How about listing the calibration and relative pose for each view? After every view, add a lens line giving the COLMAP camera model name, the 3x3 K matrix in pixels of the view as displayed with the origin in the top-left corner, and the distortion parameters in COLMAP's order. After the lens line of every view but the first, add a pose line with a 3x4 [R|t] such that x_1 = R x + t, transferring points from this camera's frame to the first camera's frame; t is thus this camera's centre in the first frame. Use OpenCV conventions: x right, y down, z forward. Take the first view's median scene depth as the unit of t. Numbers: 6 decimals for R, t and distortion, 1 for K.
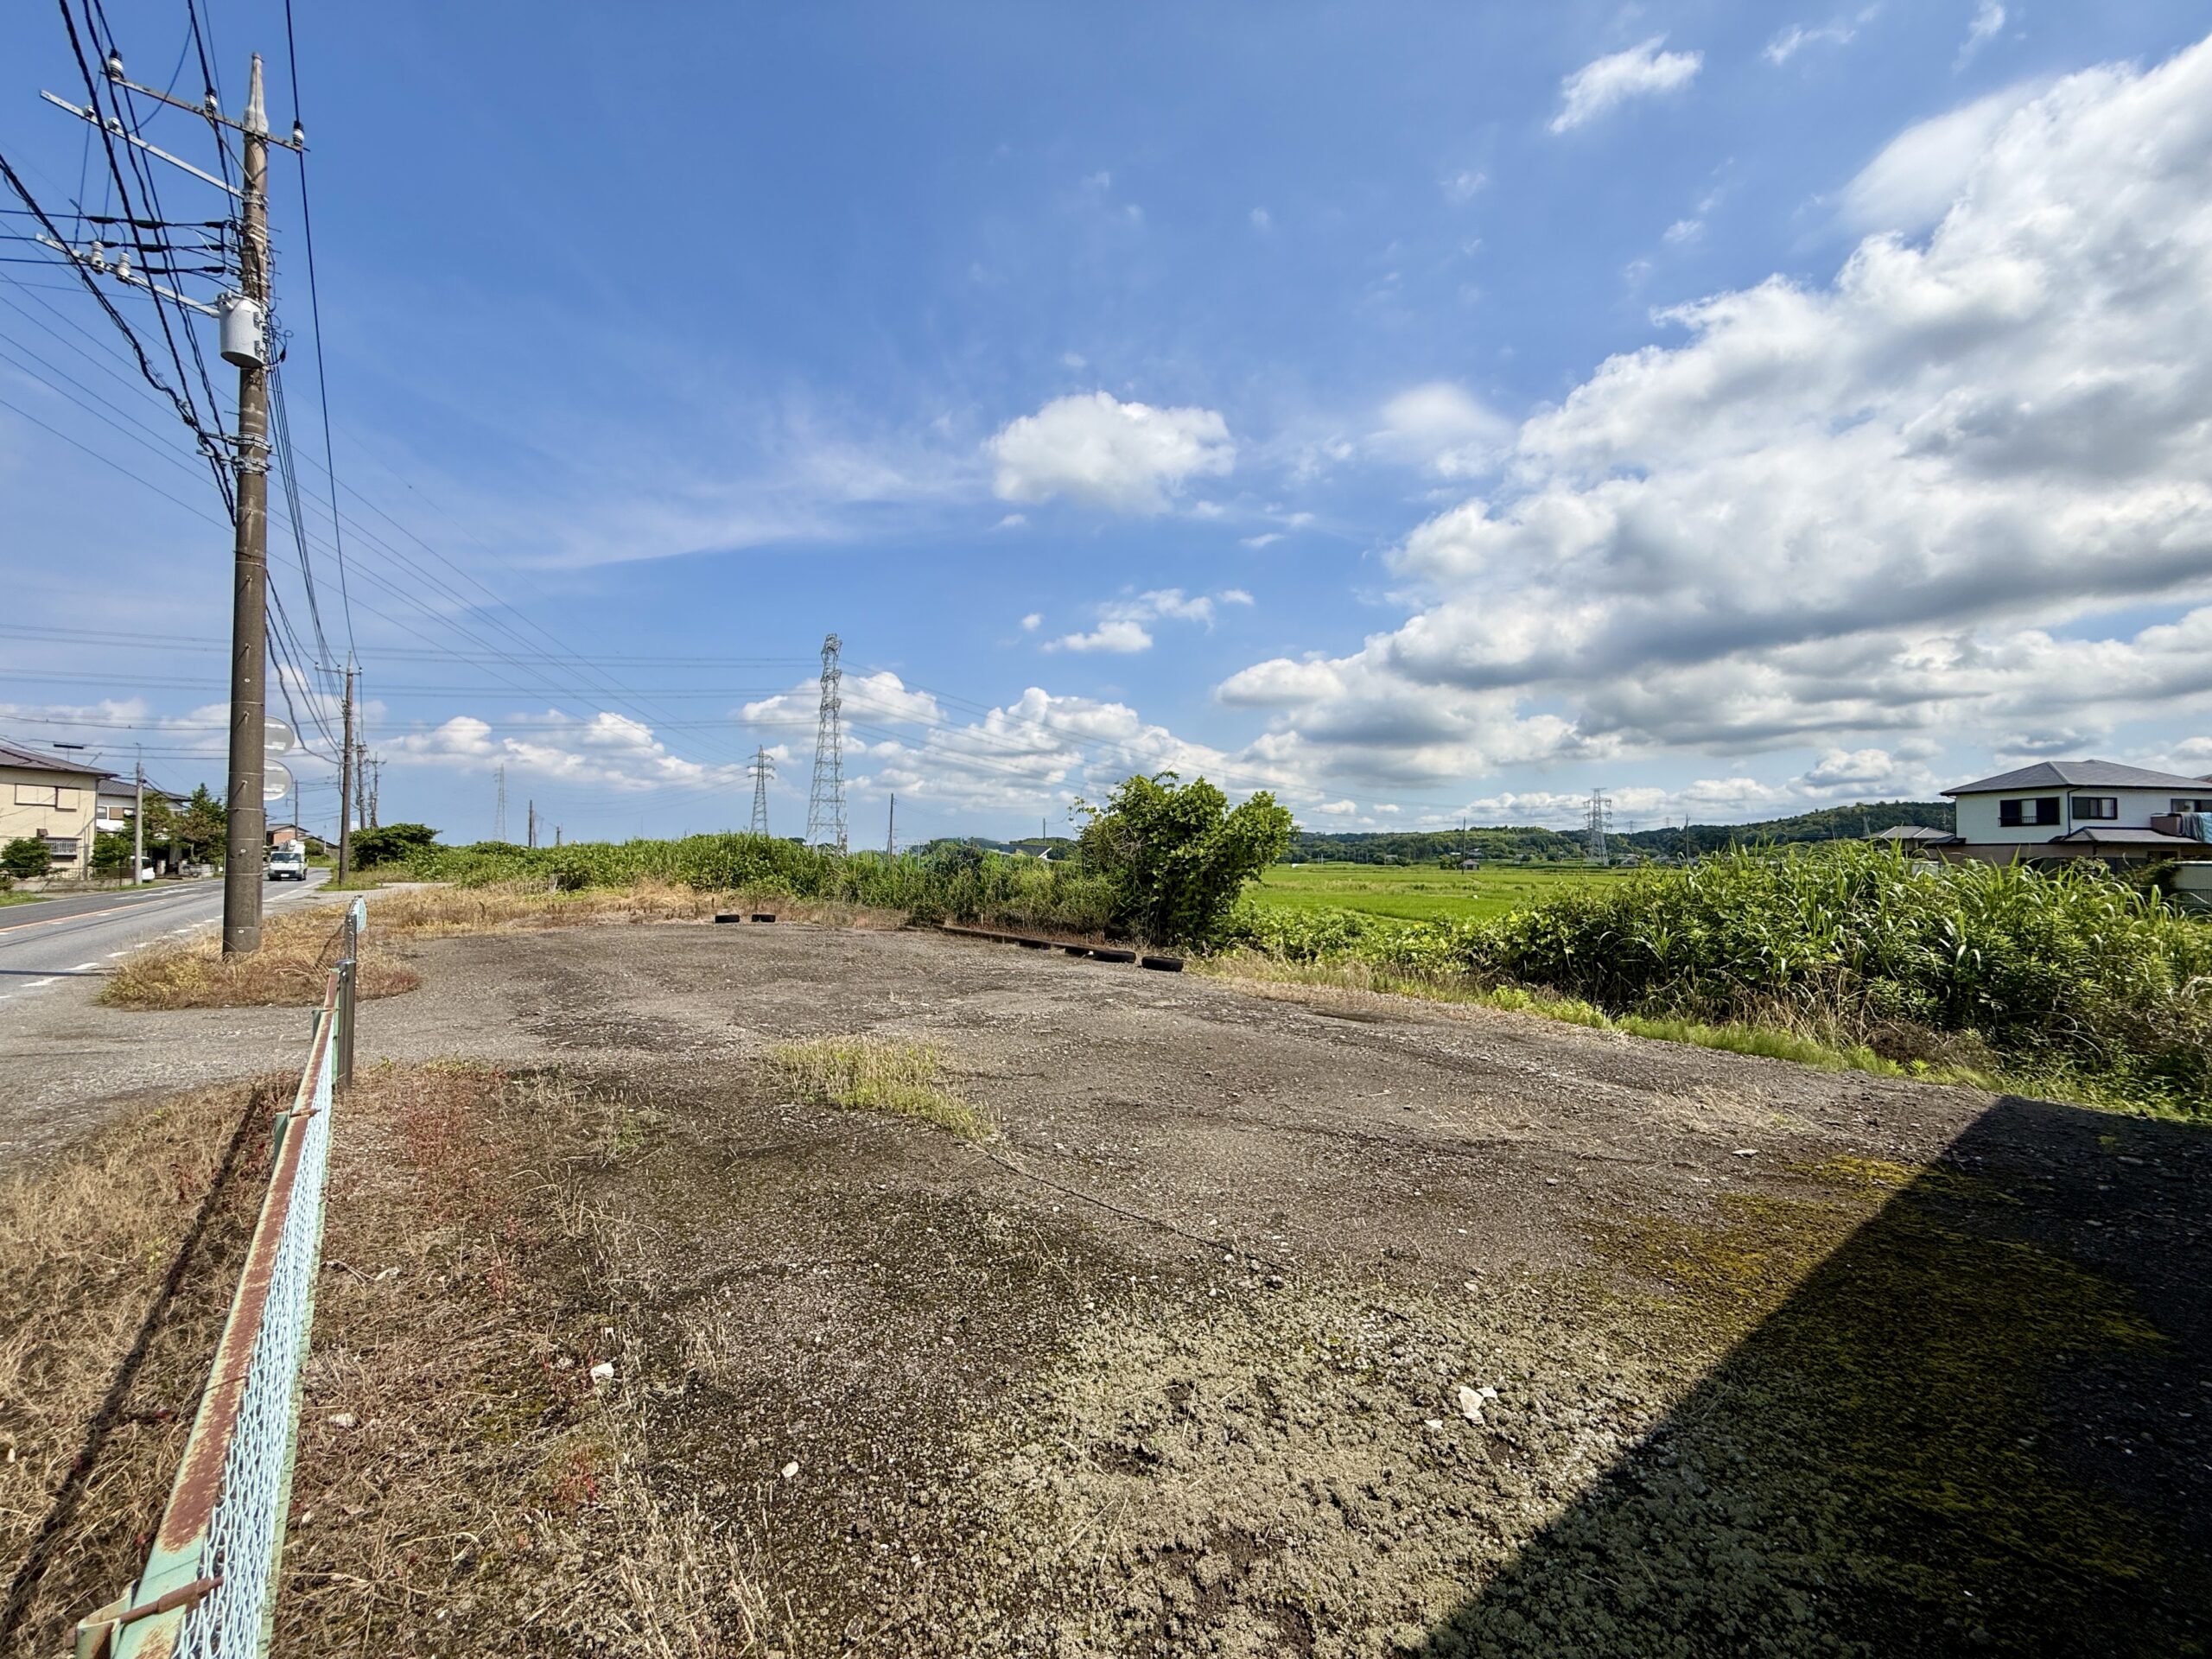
lens RADIAL K [[893.5, 0, 1112.6], [0, 893.5, 831.2], [0, 0, 1]] dist [0.000169, 0.000426]
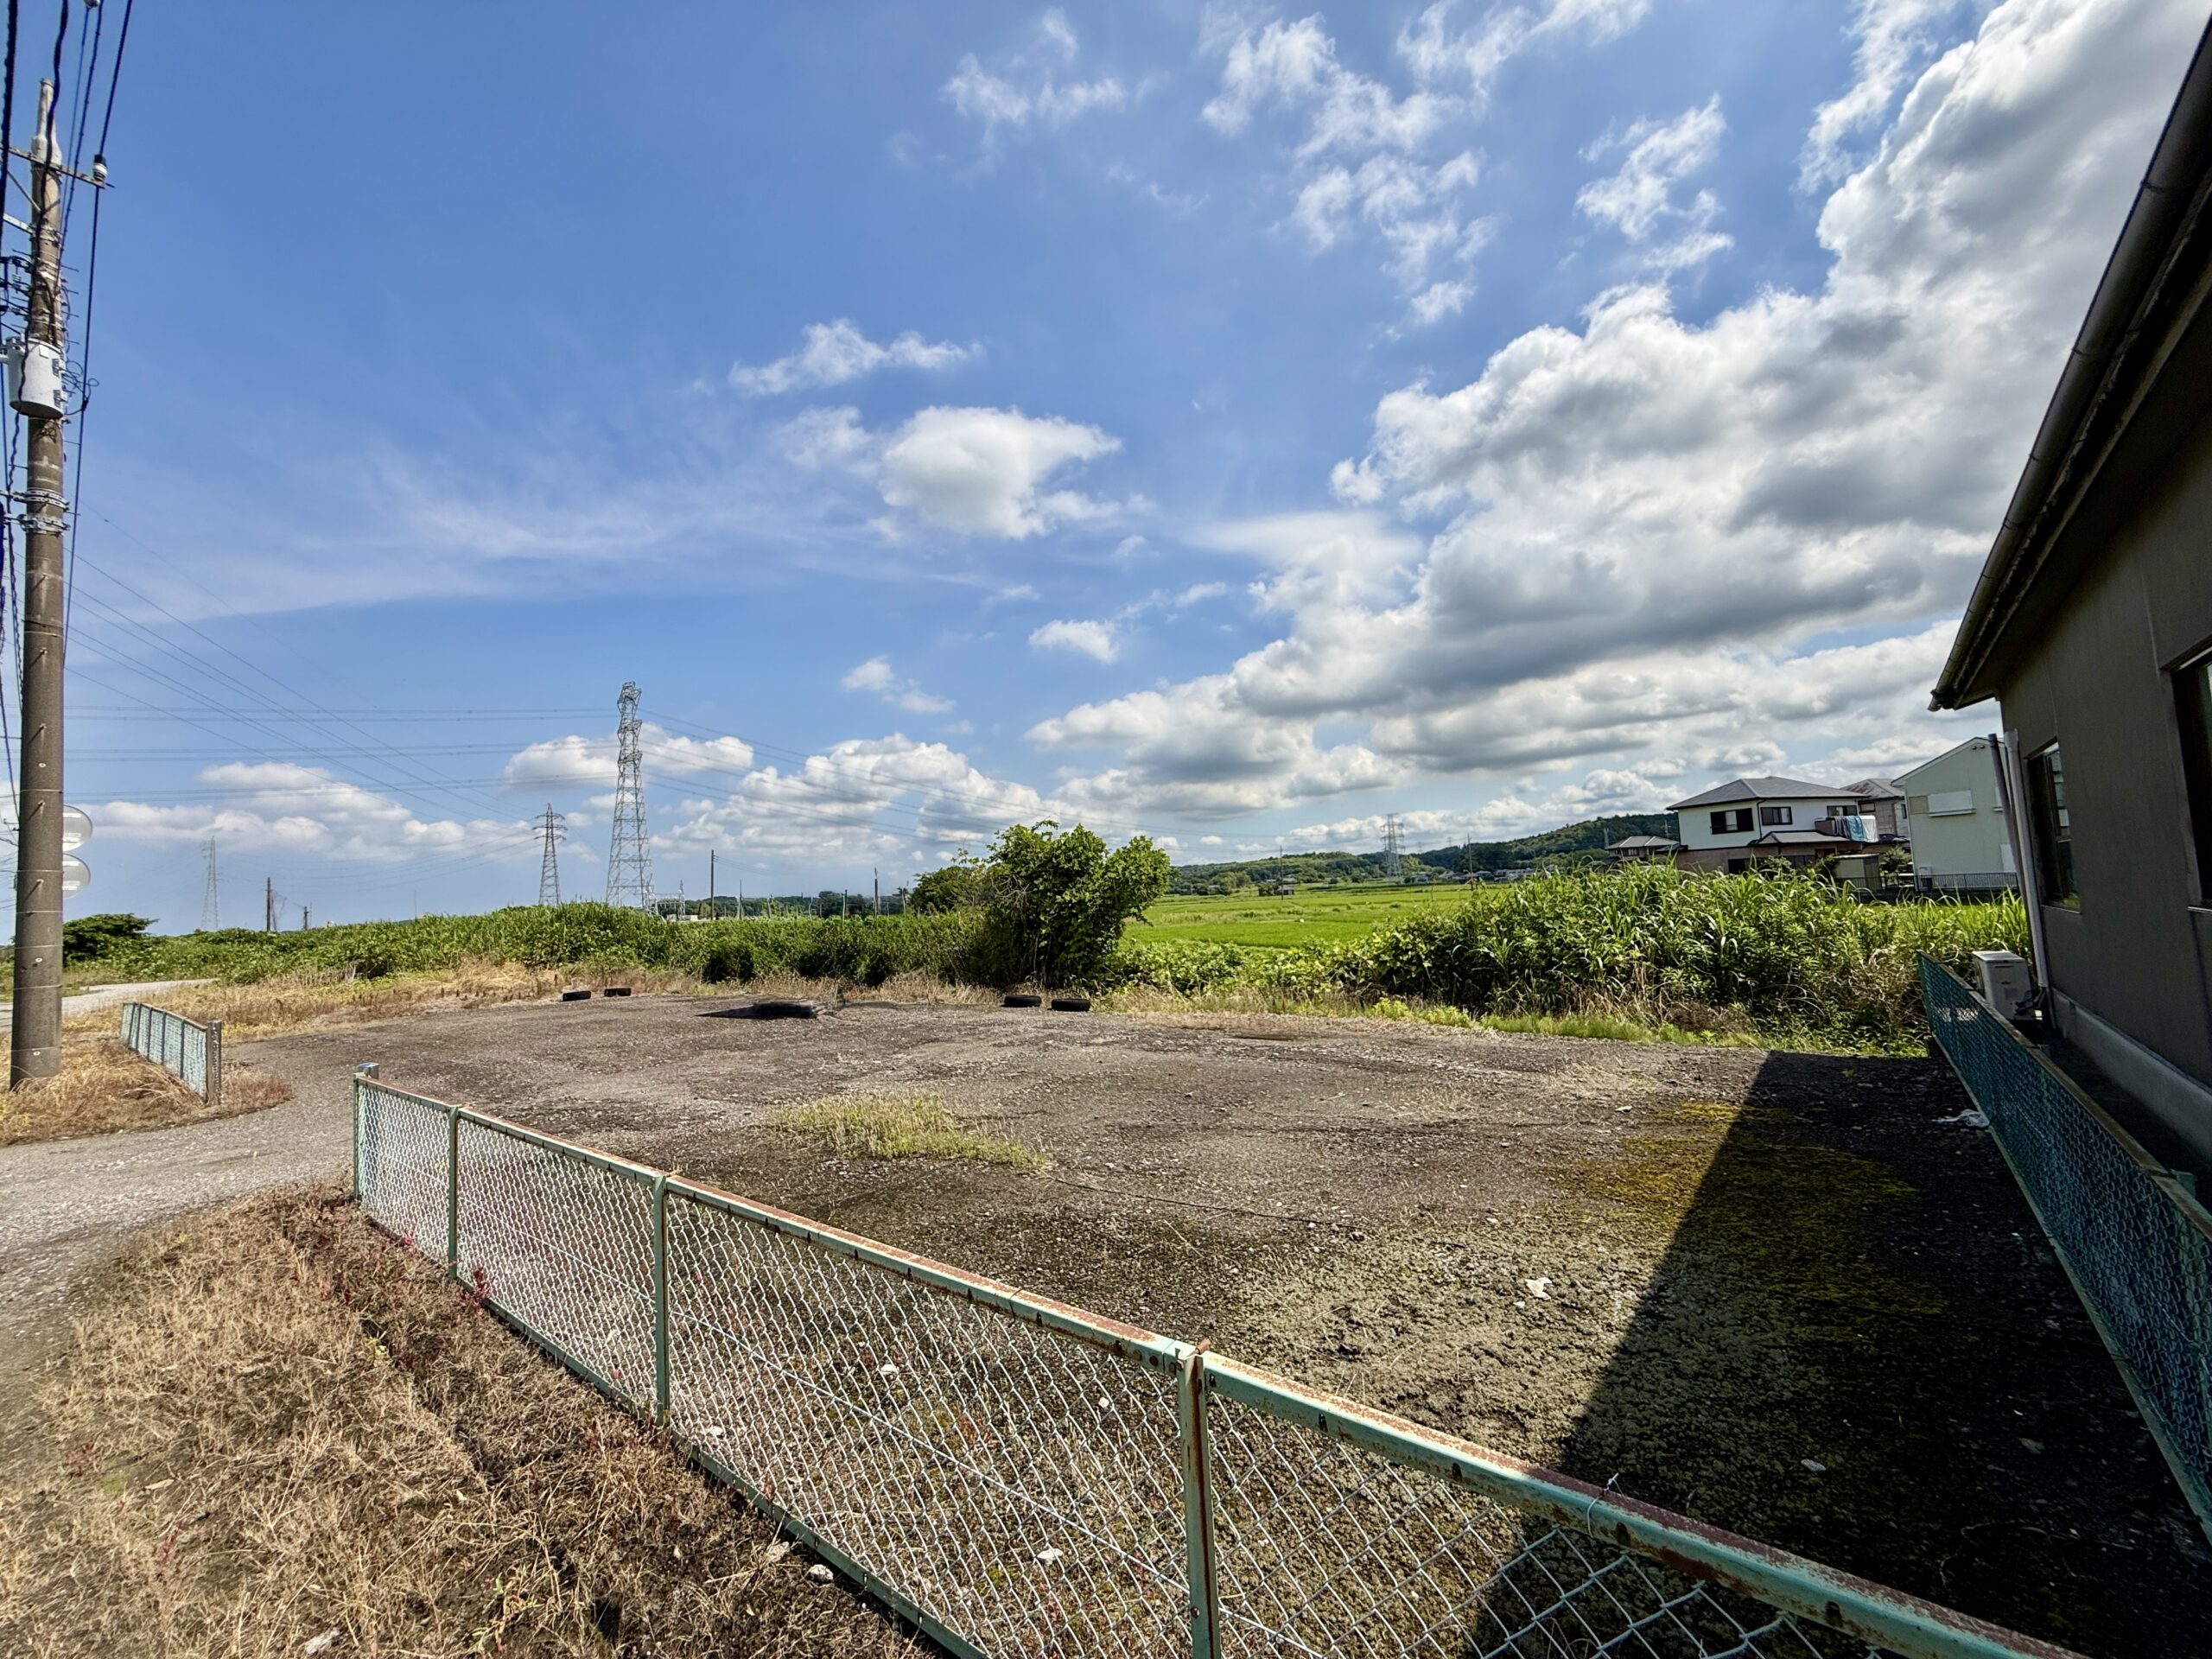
lens RADIAL K [[906.7, 0, 1098.1], [0, 906.7, 825.5], [0, 0, 1]] dist [0.000183, 0.000371]
pose [[0.979413, -0.042751, 0.197289, -0.136293], [0.052482, 0.997636, -0.044361, -0.016323], [-0.194926, 0.053802, 0.979341, -0.079486]]
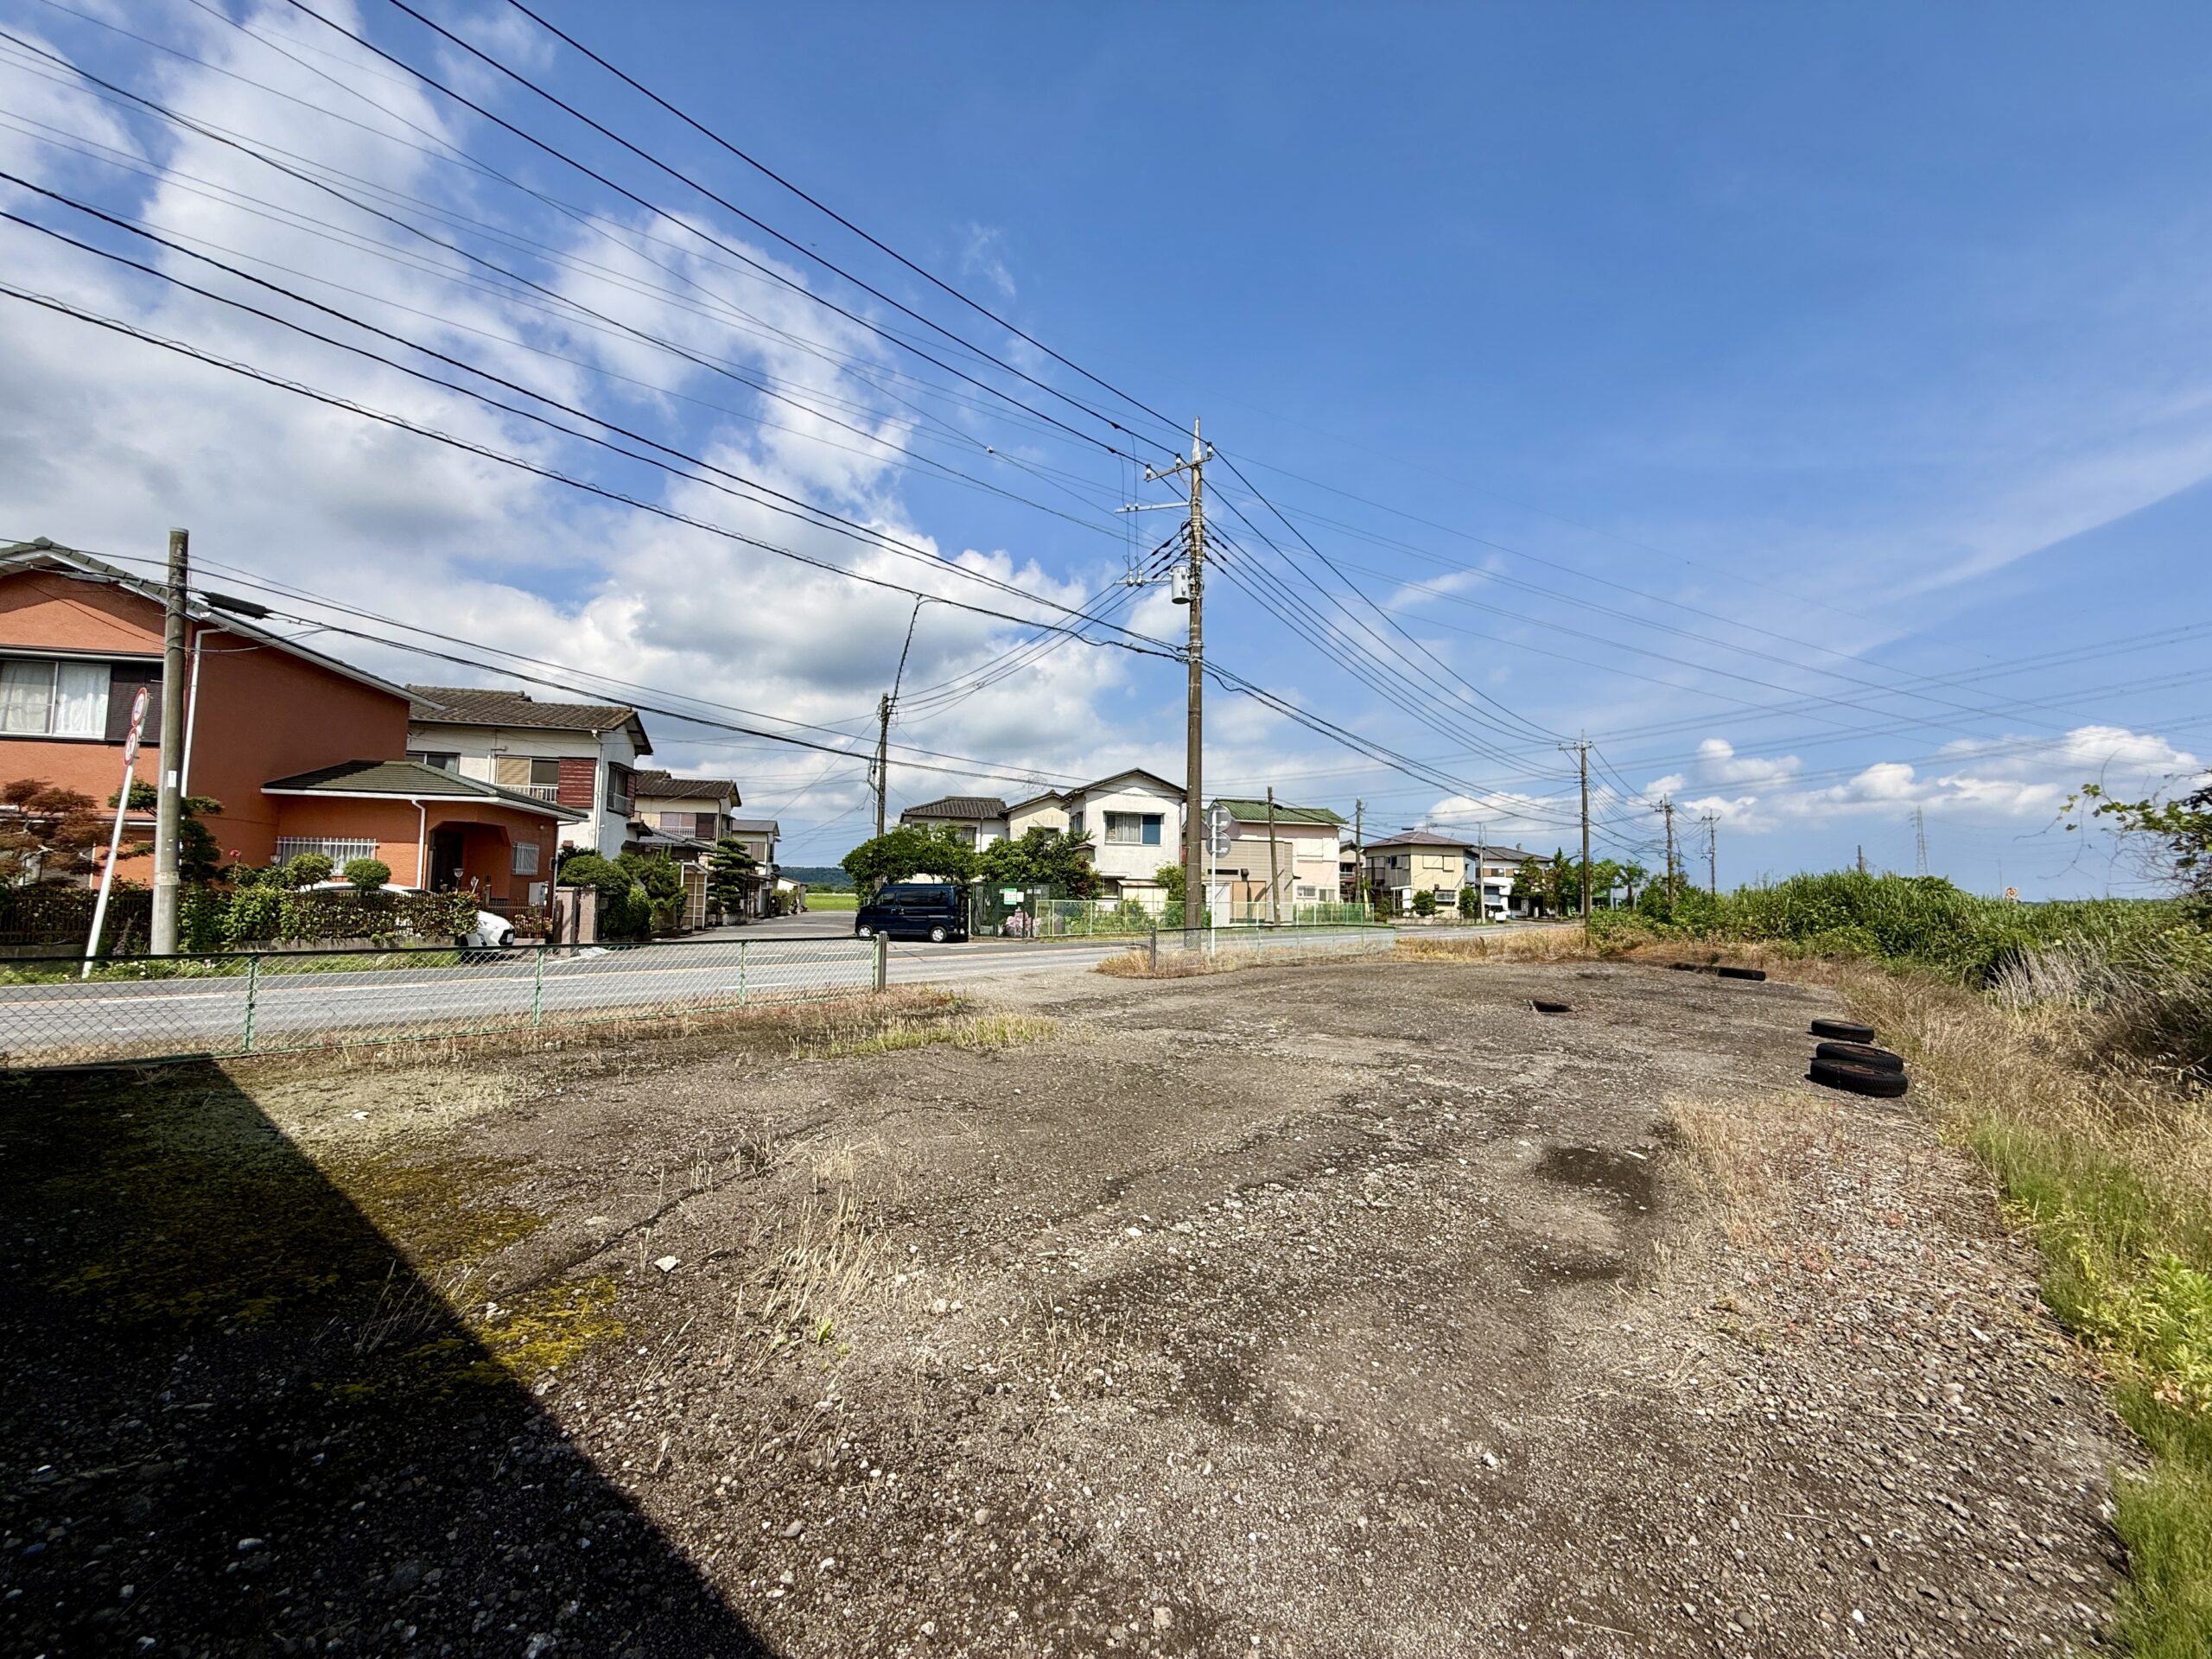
lens RADIAL K [[893.5, 0, 1112.6], [0, 893.5, 831.2], [0, 0, 1]] dist [0.000169, 0.000426]
pose [[0.197129, -0.072263, -0.977711, 0.520956], [0.013976, 0.997386, -0.070899, 0.023075], [0.980278, 0.000312, 0.197624, 0.426582]]
